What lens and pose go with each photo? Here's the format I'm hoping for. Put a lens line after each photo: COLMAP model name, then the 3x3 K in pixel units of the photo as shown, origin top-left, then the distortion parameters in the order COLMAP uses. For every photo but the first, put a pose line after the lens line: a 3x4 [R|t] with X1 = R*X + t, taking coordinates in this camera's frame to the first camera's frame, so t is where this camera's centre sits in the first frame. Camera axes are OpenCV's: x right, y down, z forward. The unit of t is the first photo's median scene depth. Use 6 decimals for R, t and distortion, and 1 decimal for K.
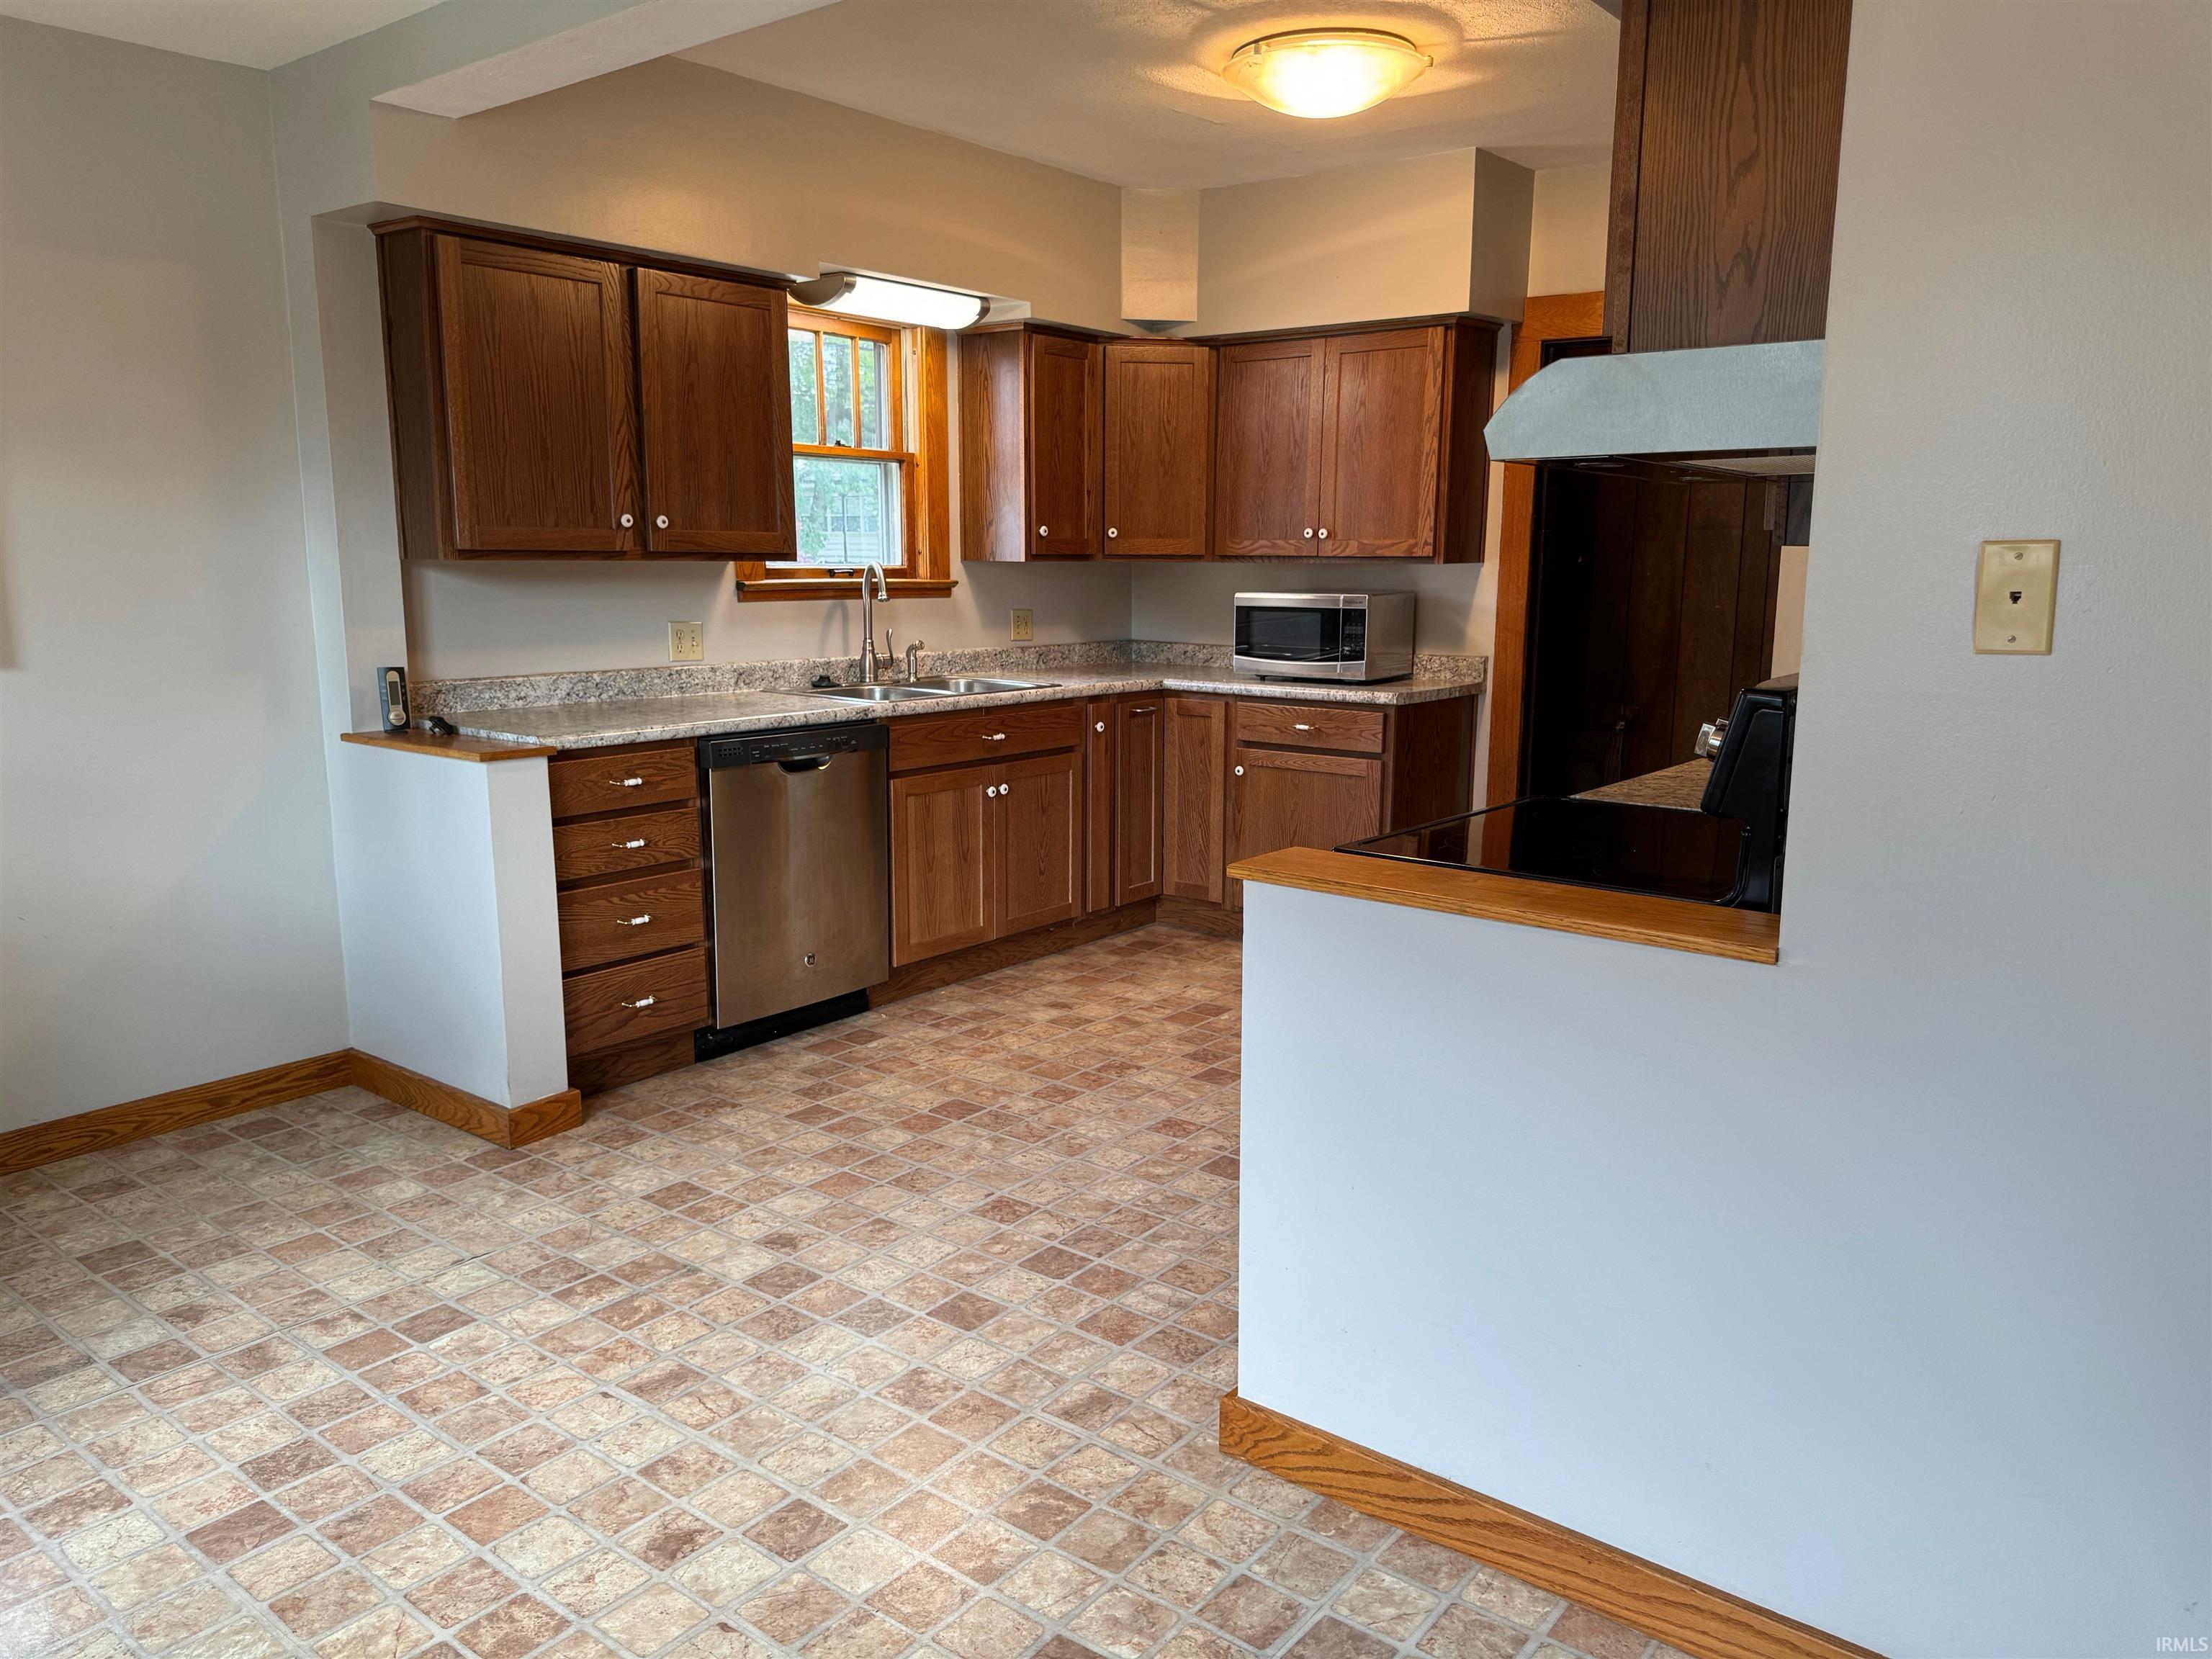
lens RADIAL K [[1551.8, 0, 1107.4], [0, 1551.8, 831.0], [0, 0, 1]] dist [0.181999, -0.324478]
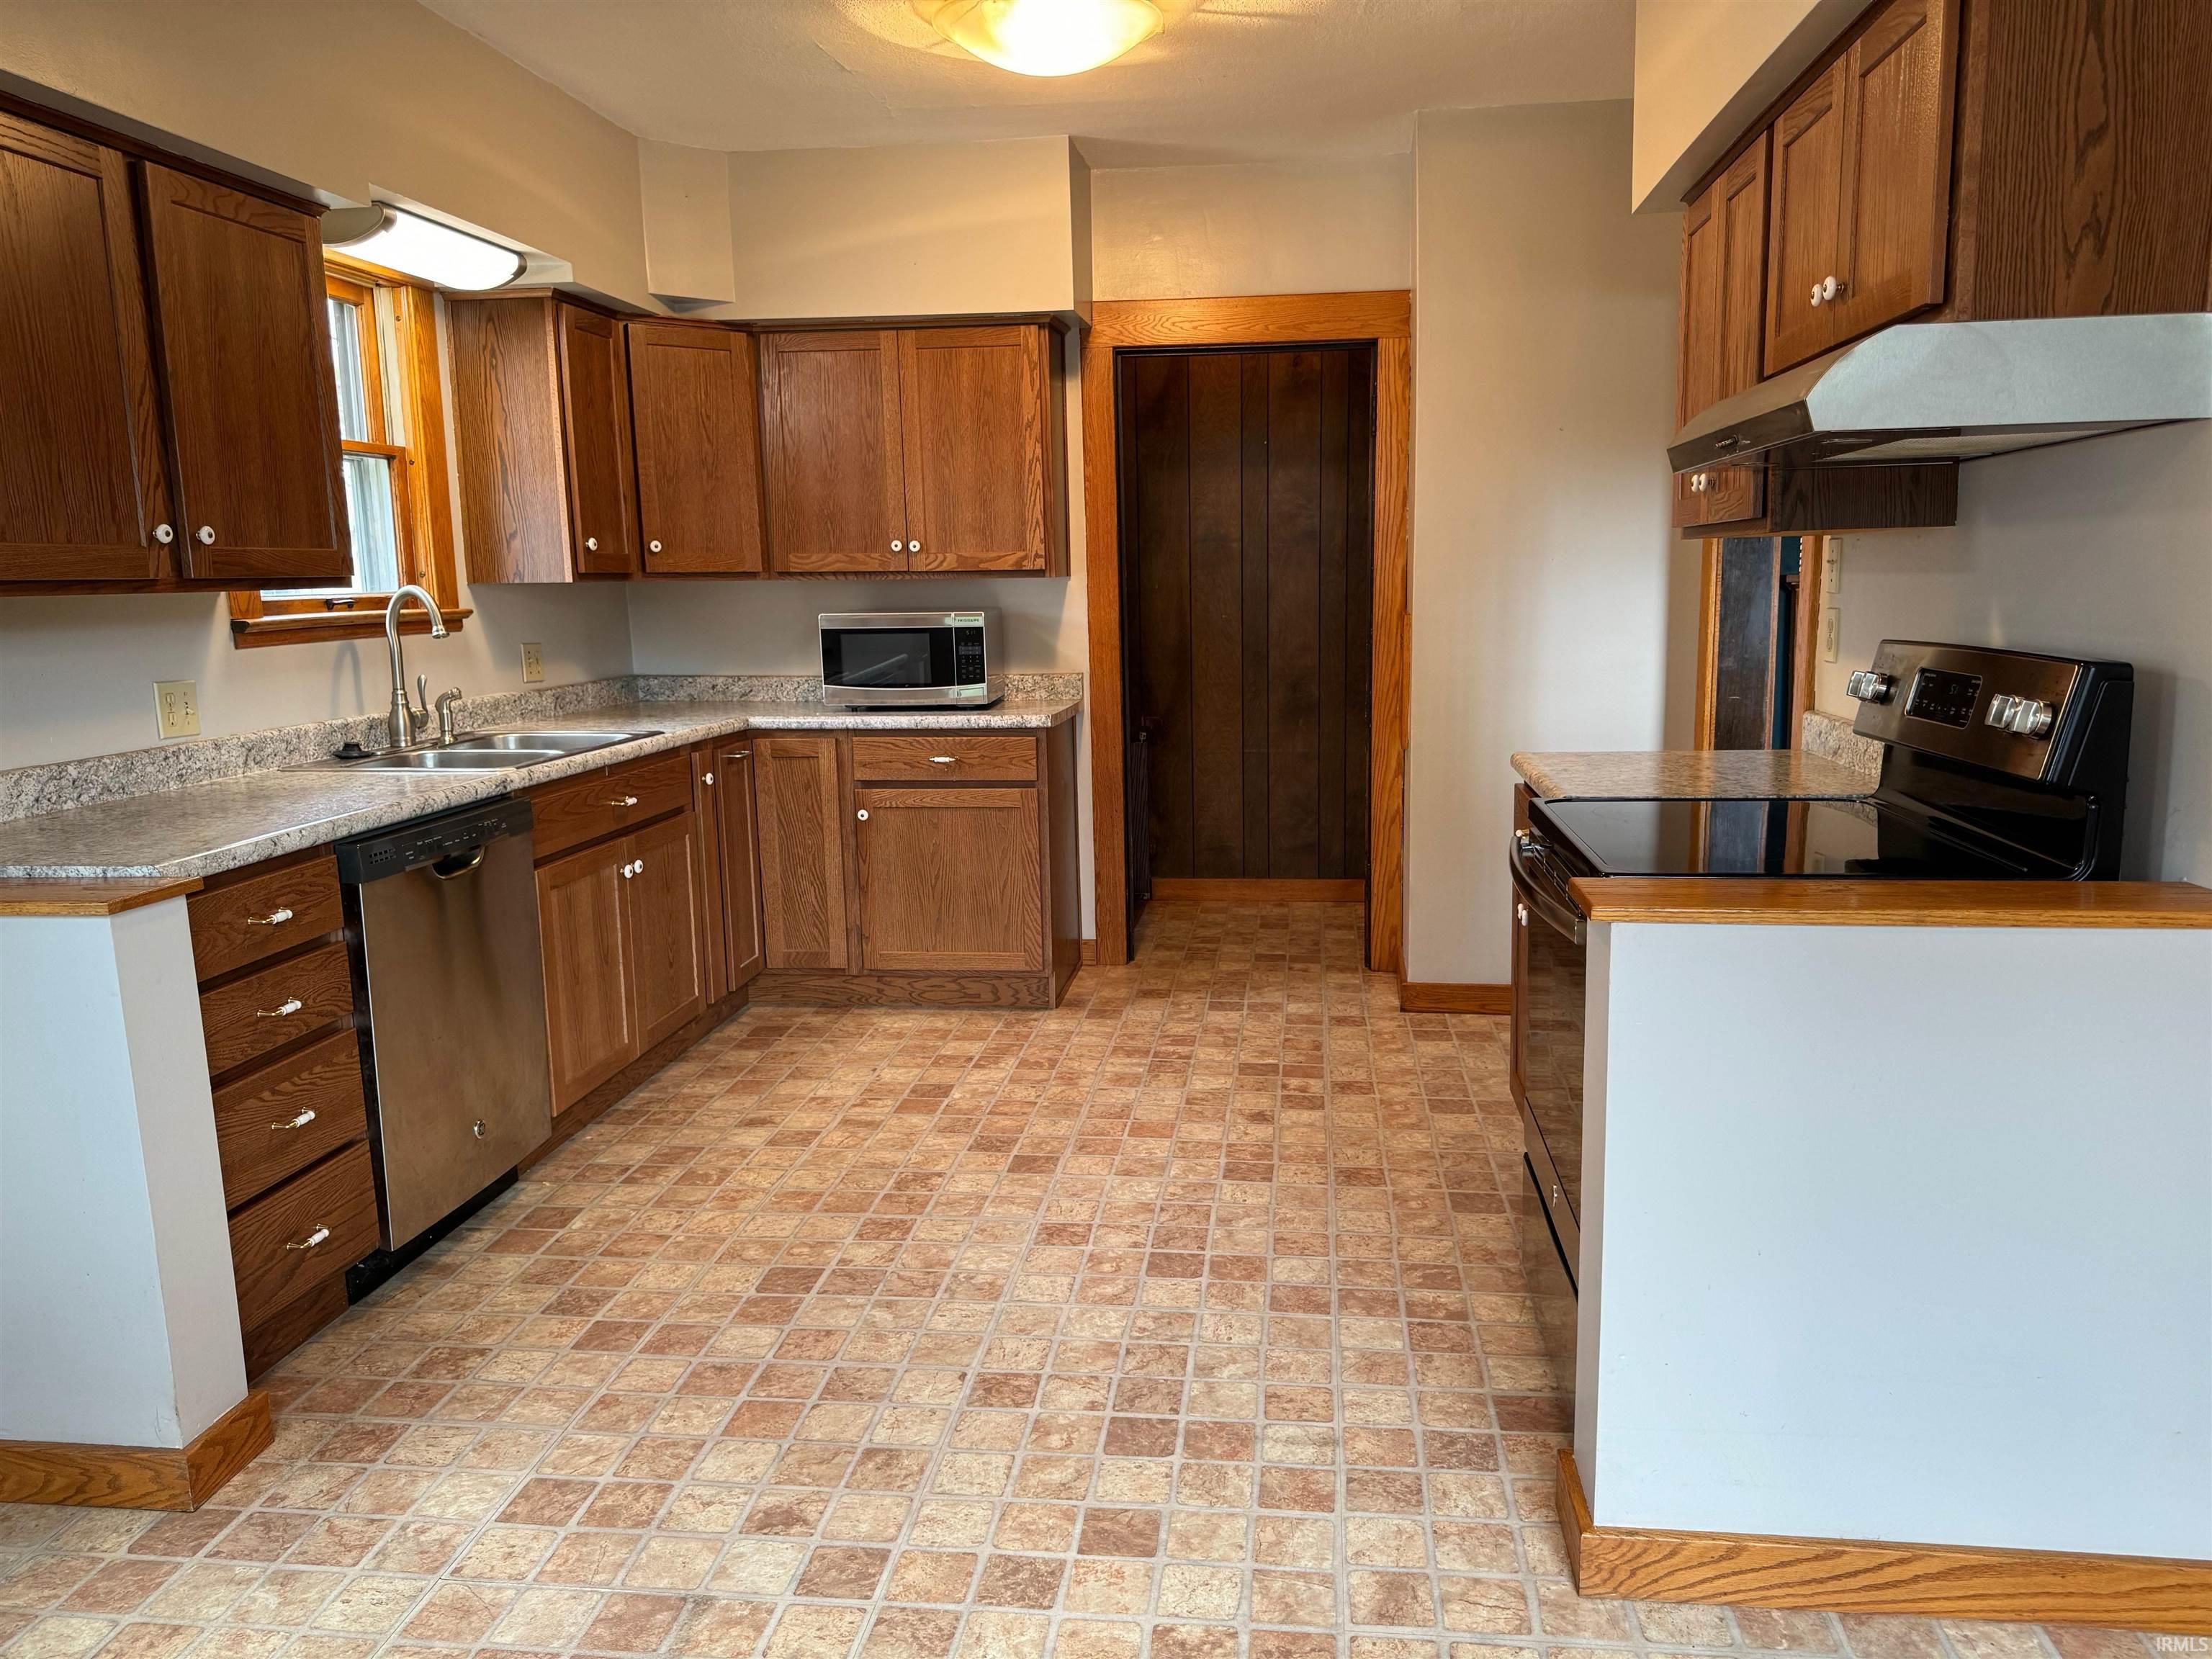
lens RADIAL K [[1570.5, 0, 1115.8], [0, 1570.5, 824.0], [0, 0, 1]] dist [0.074157, -0.076554]
pose [[0.856604, -0.104647, 0.505251, -0.286062], [0.115829, 0.993225, 0.009338, -0.030157], [-0.502806, 0.050524, 0.862922, 0.198088]]
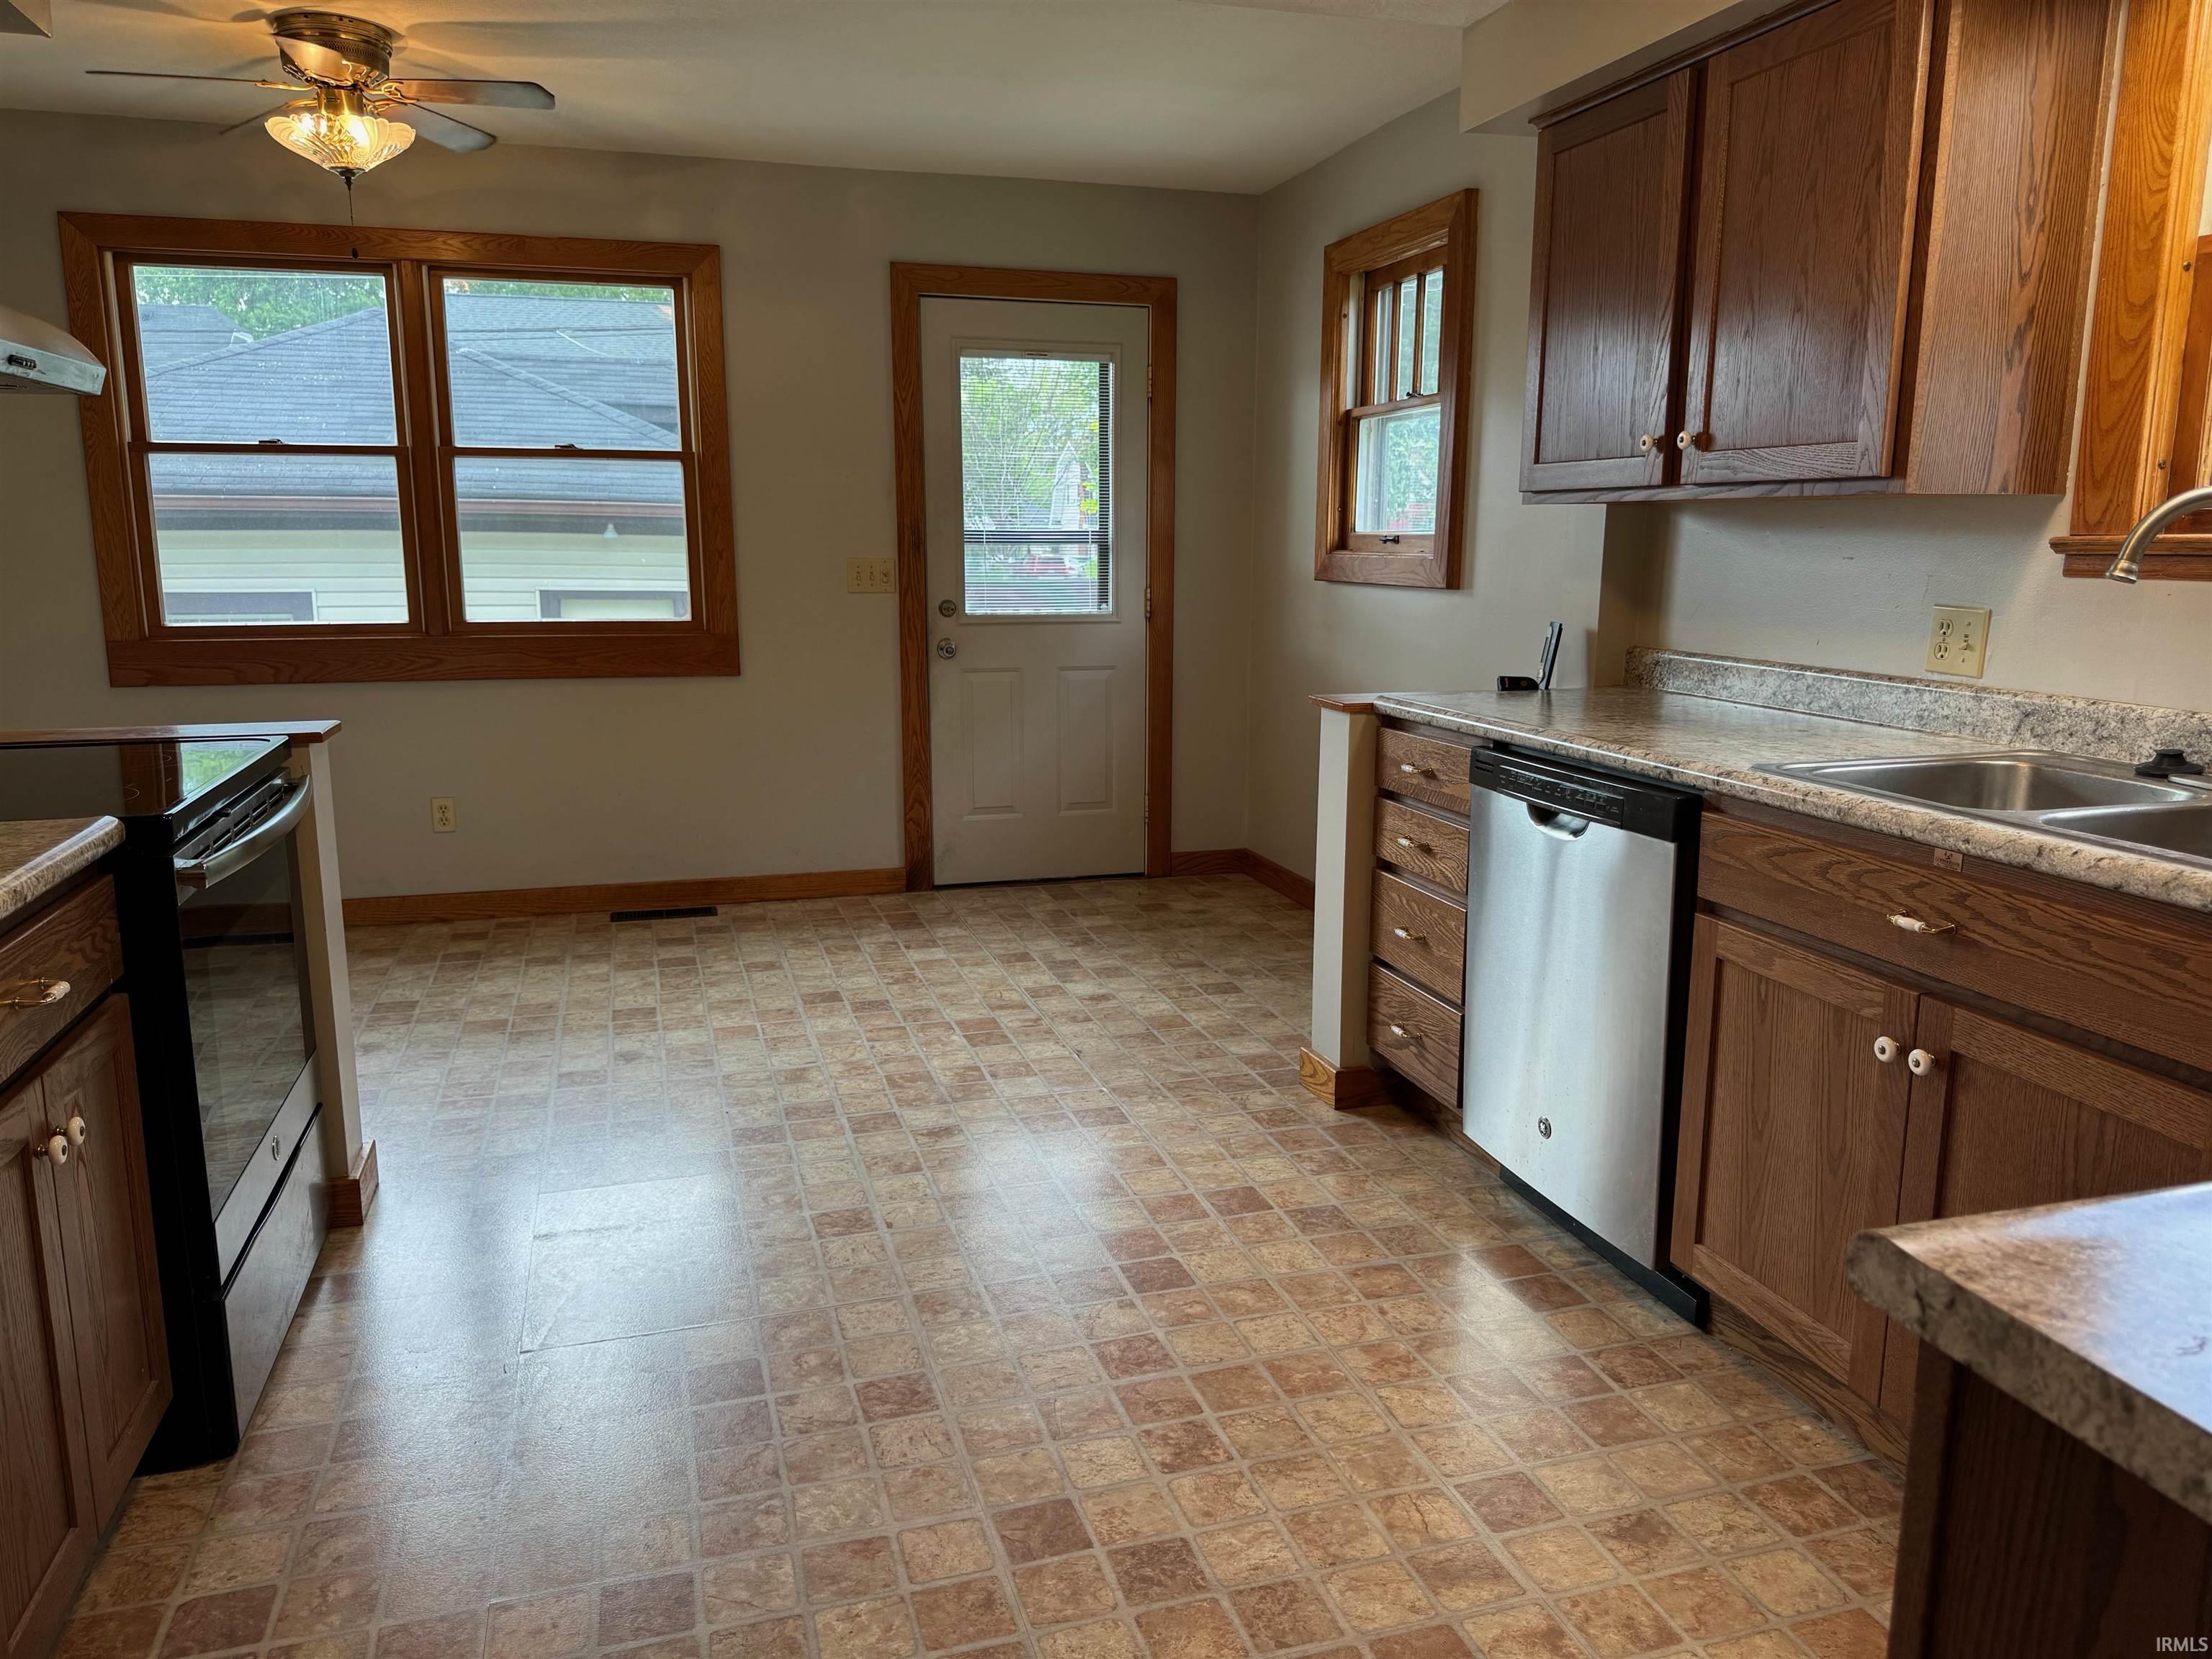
lens RADIAL K [[1551.8, 0, 1107.4], [0, 1551.8, 831.0], [0, 0, 1]] dist [0.181999, -0.324478]
pose [[-0.572017, 0.150622, -0.806294, 0.393955], [-0.148035, 0.947896, 0.282097, -0.178777], [0.806773, 0.280724, -0.519916, 1.117094]]
